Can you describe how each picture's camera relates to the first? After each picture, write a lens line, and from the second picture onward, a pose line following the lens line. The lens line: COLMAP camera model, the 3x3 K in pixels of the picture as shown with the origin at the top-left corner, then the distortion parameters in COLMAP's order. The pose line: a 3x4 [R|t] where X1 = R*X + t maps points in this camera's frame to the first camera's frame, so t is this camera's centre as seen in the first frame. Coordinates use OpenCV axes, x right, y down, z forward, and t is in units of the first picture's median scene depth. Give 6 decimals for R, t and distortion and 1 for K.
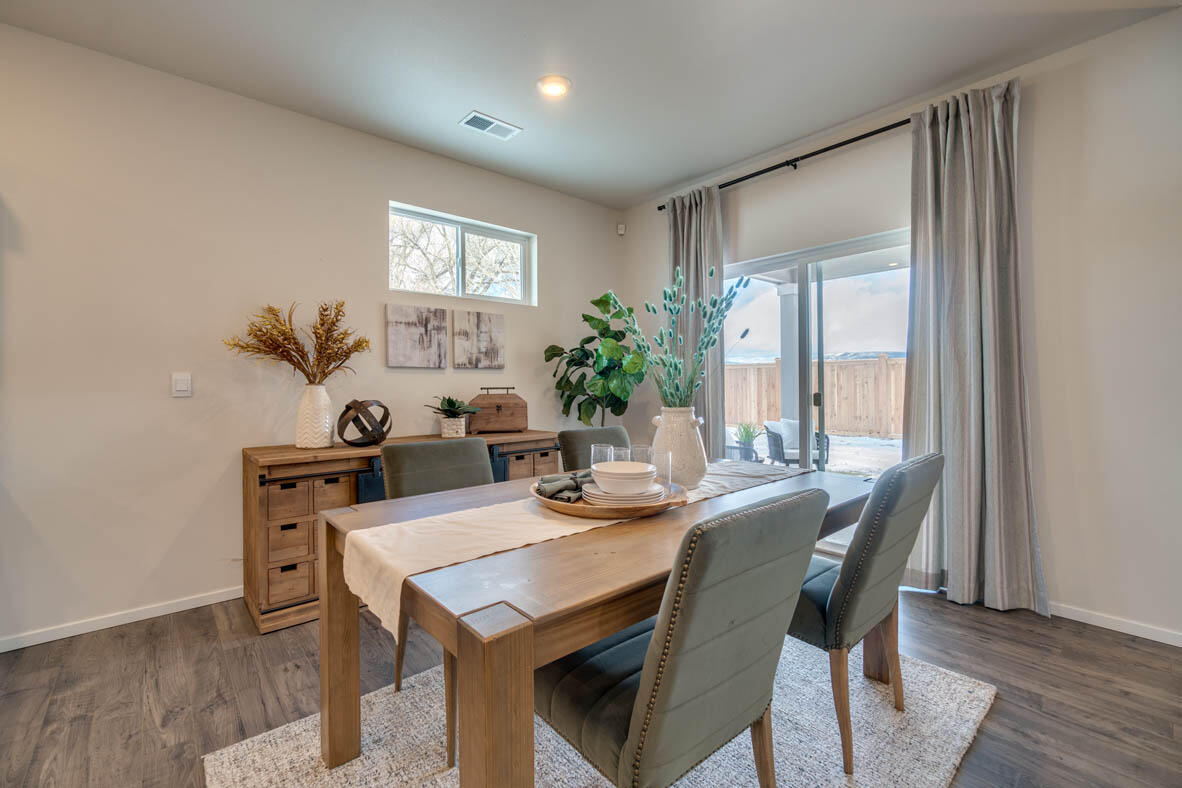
lens RADIAL K [[511.0, 0, 574.0], [0, 511.0, 385.0], [0, 0, 1]] dist [0.007208, -0.001220]
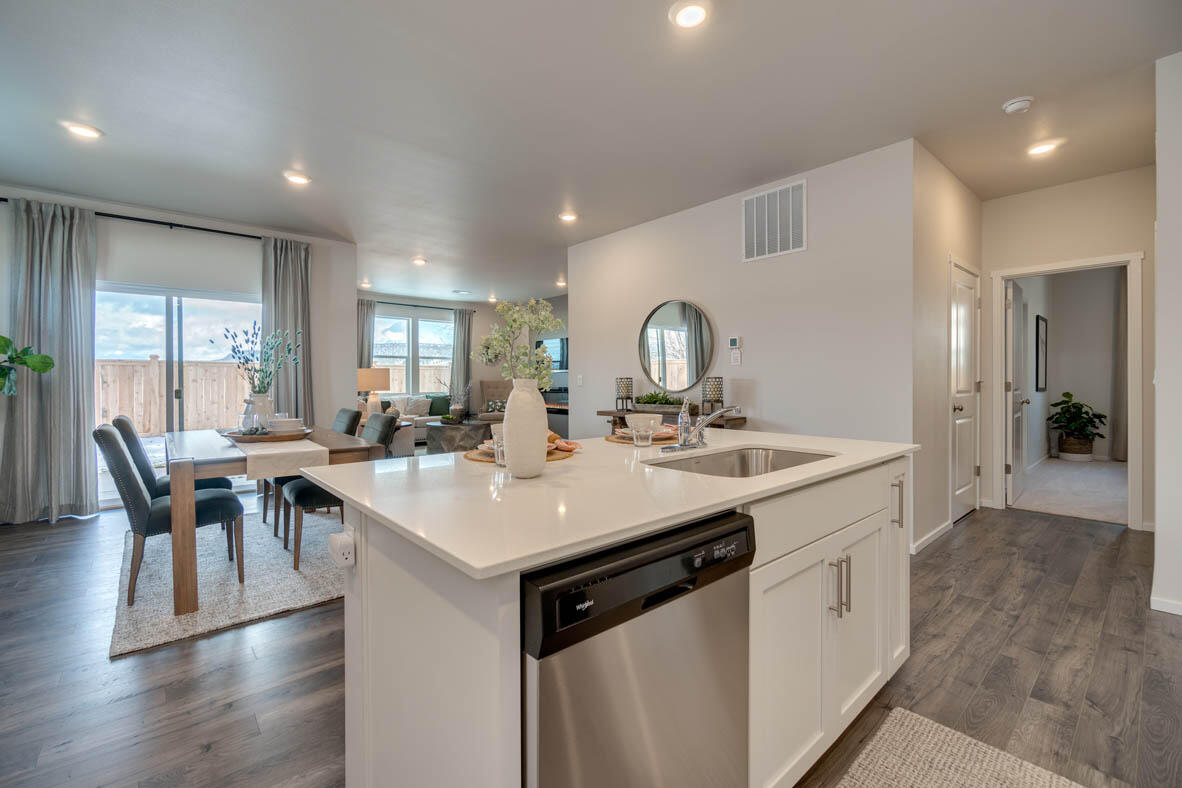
lens RADIAL K [[511.0, 0, 581.3], [0, 511.0, 385.0], [0, 0, 1]] dist [0.007208, -0.001220]
pose [[0.003191, 0.001357, 0.999994, -0.931751], [0.003916, 0.999991, -0.001370, 0.009388], [-0.999987, 0.003921, 0.003186, -0.112348]]
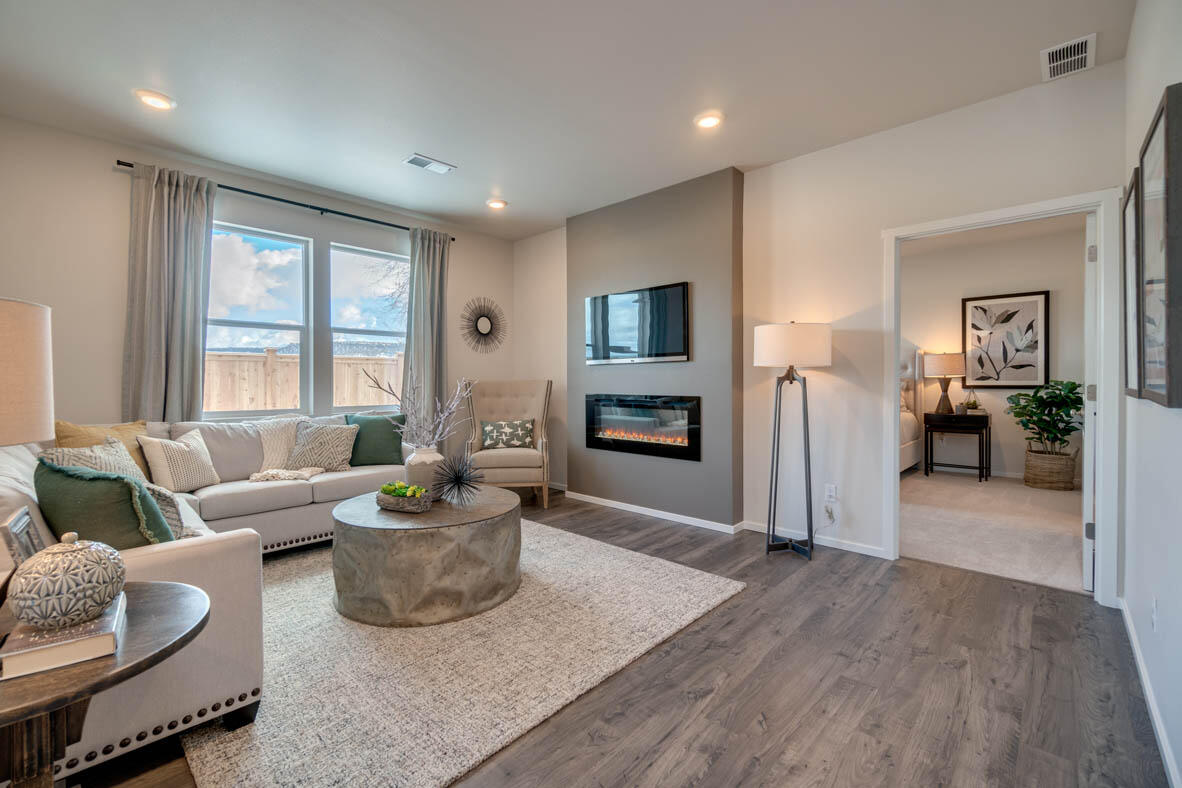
lens RADIAL K [[511.0, 0, 579.2], [0, 511.0, 382.0], [0, 0, 1]] dist [0.007208, -0.001220]
pose [[-0.093089, 0.006785, 0.995635, 0.544148], [0.004402, 0.999970, -0.006403, -0.008921], [-0.995648, 0.003787, -0.093116, 0.290919]]
